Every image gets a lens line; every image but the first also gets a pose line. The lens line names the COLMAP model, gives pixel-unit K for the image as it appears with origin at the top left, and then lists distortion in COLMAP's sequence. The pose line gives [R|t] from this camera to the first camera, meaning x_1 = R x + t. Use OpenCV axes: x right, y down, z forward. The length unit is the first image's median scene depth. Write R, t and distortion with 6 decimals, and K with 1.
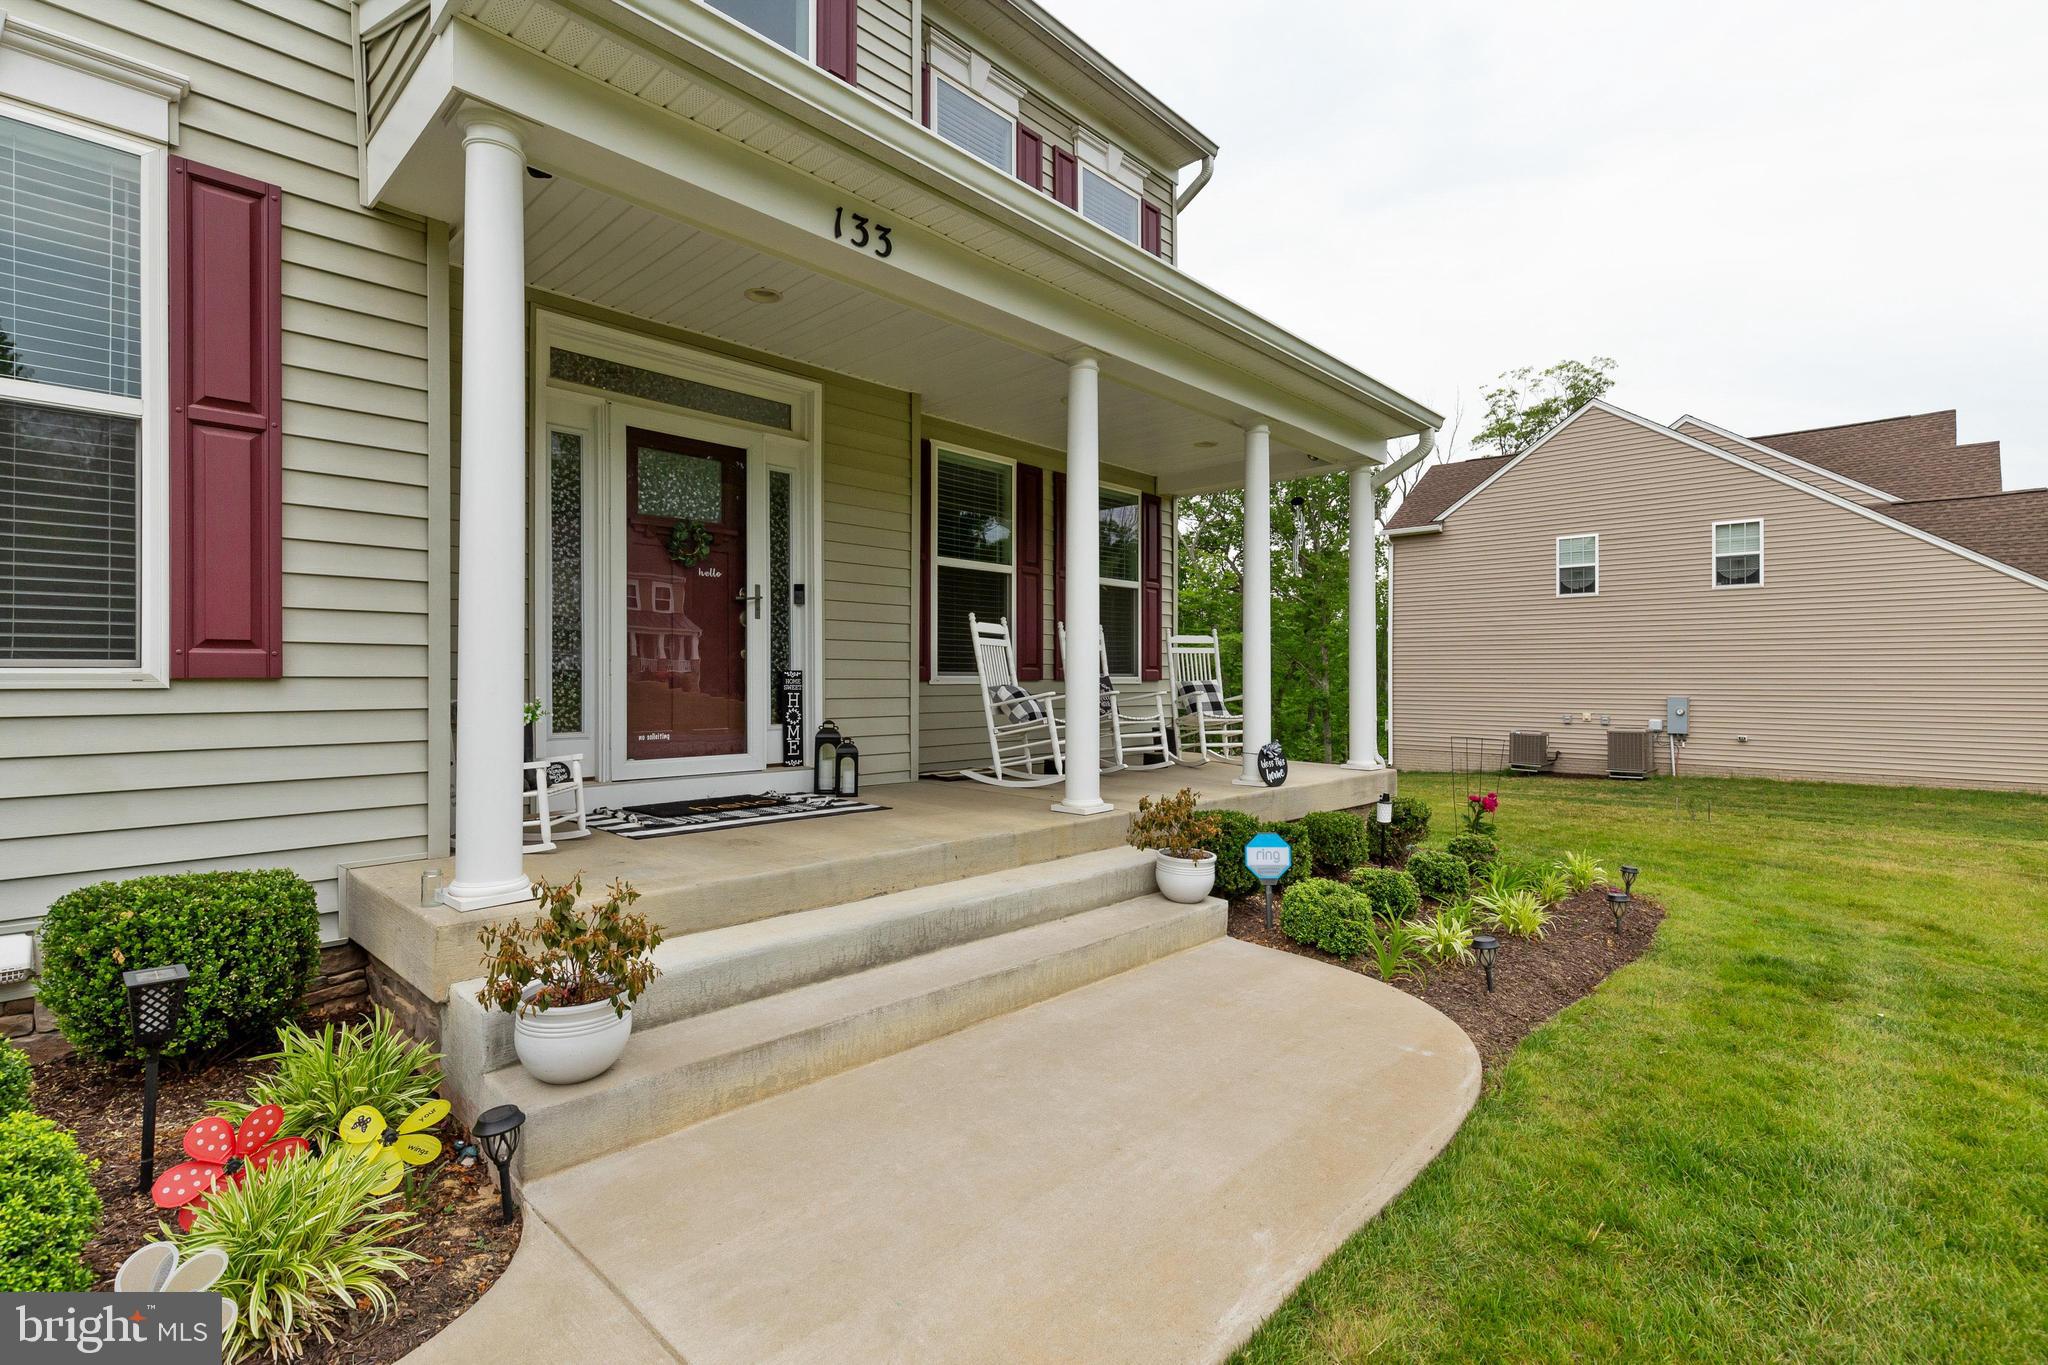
lens RADIAL K [[956.8, 0, 1043.3], [0, 956.8, 680.9], [0, 0, 1]] dist [0.008720, 0.000213]
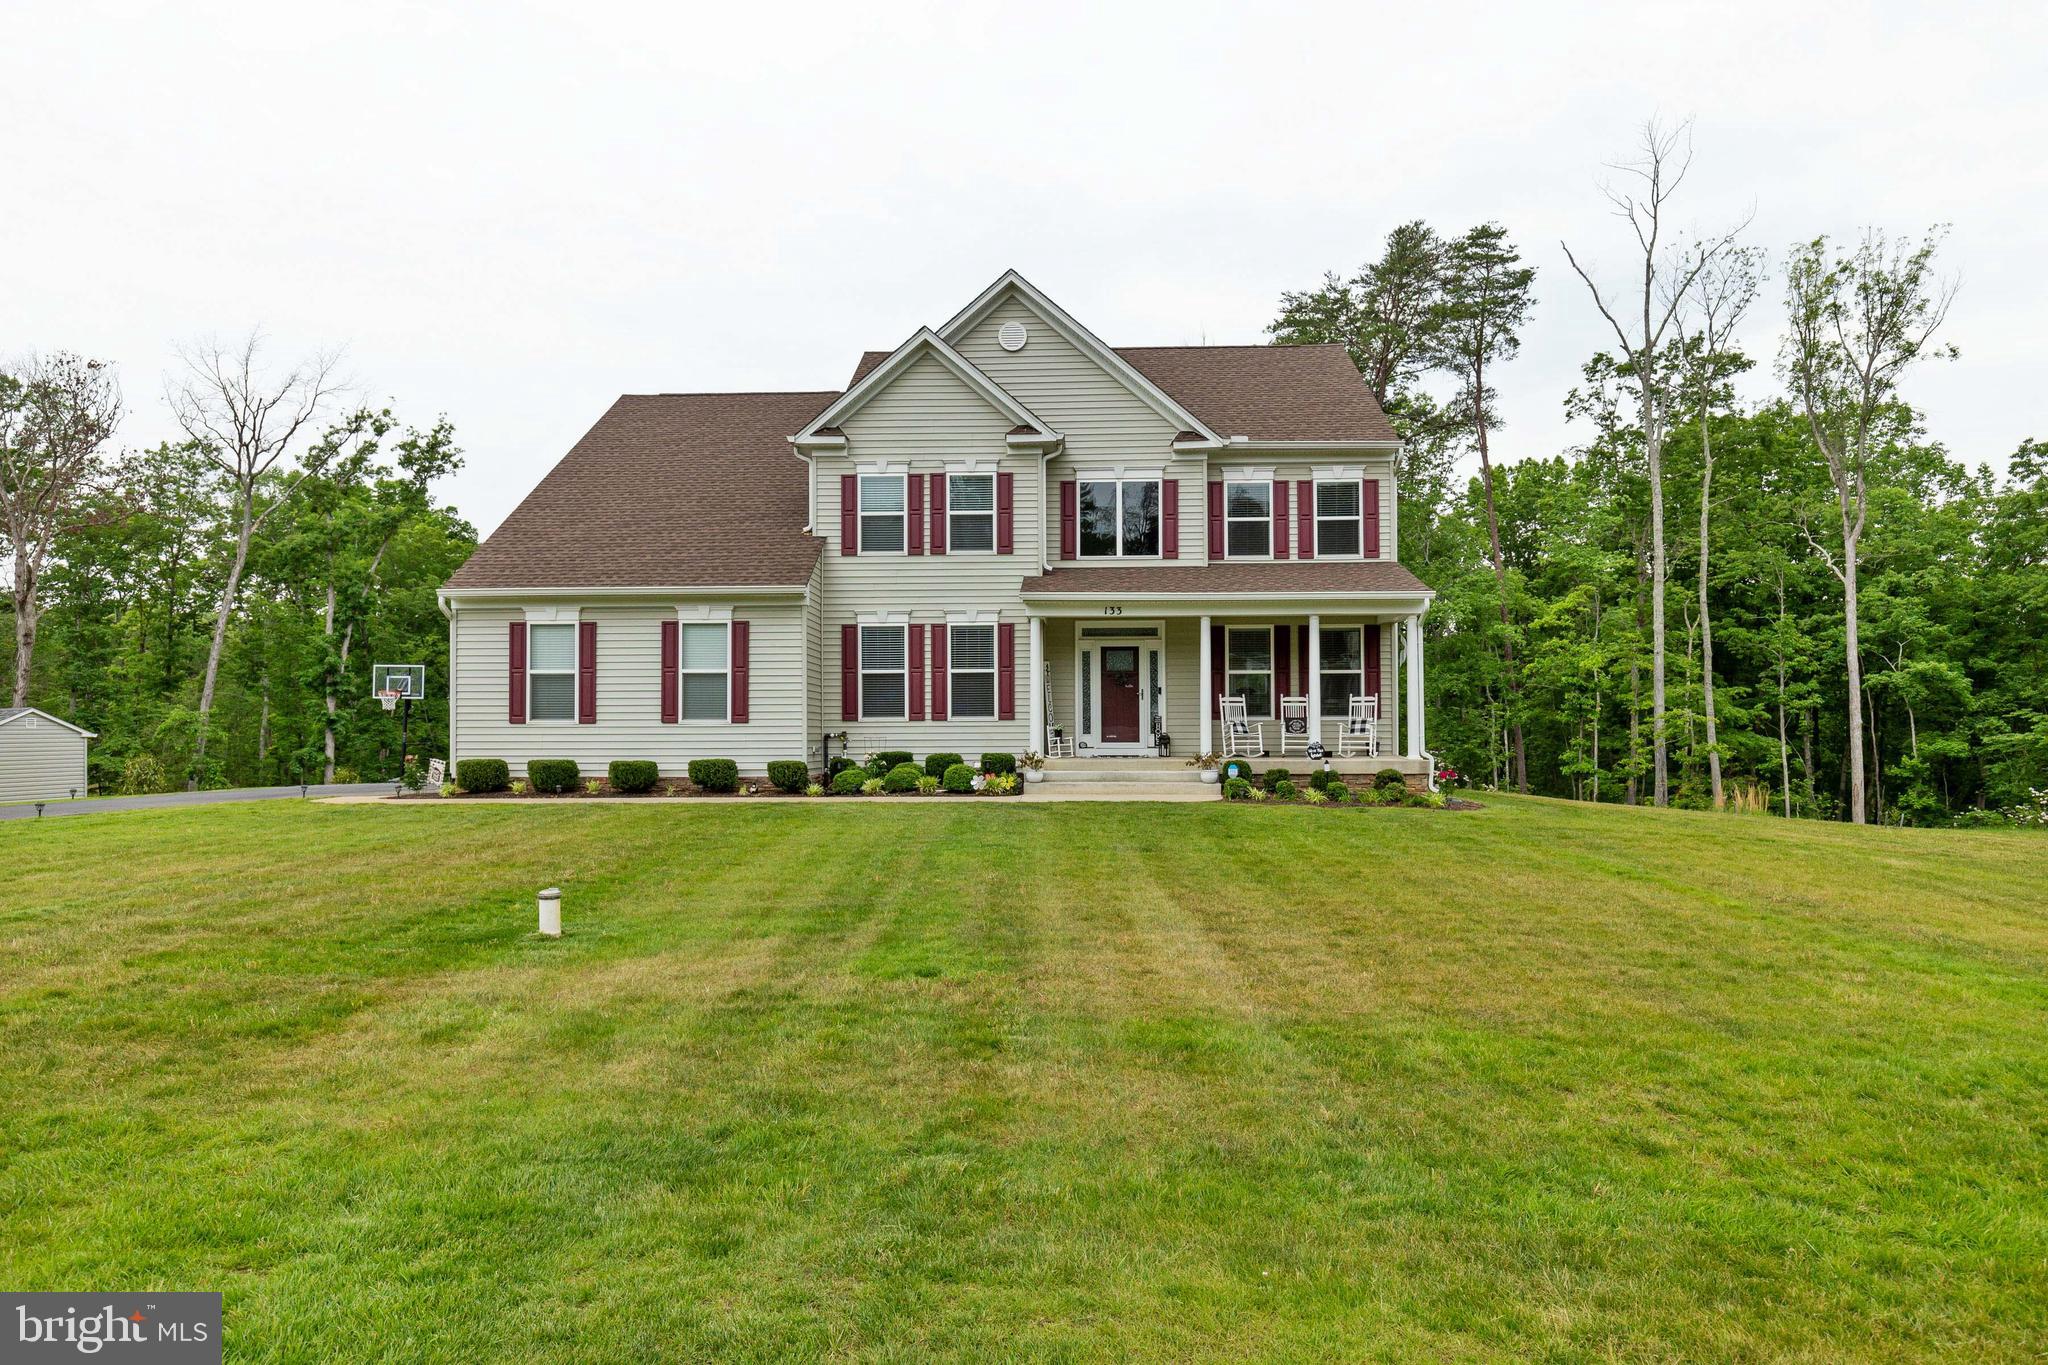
lens RADIAL K [[1248.5, 0, 1020.0], [0, 1248.5, 723.0], [0, 0, 1]] dist [-0.006947, -0.001766]
pose [[0.643451, -0.007592, -0.765450, 2.070788], [0.004131, 0.999971, -0.006445, 0.029180], [0.765477, 0.000985, 0.643463, -1.559705]]
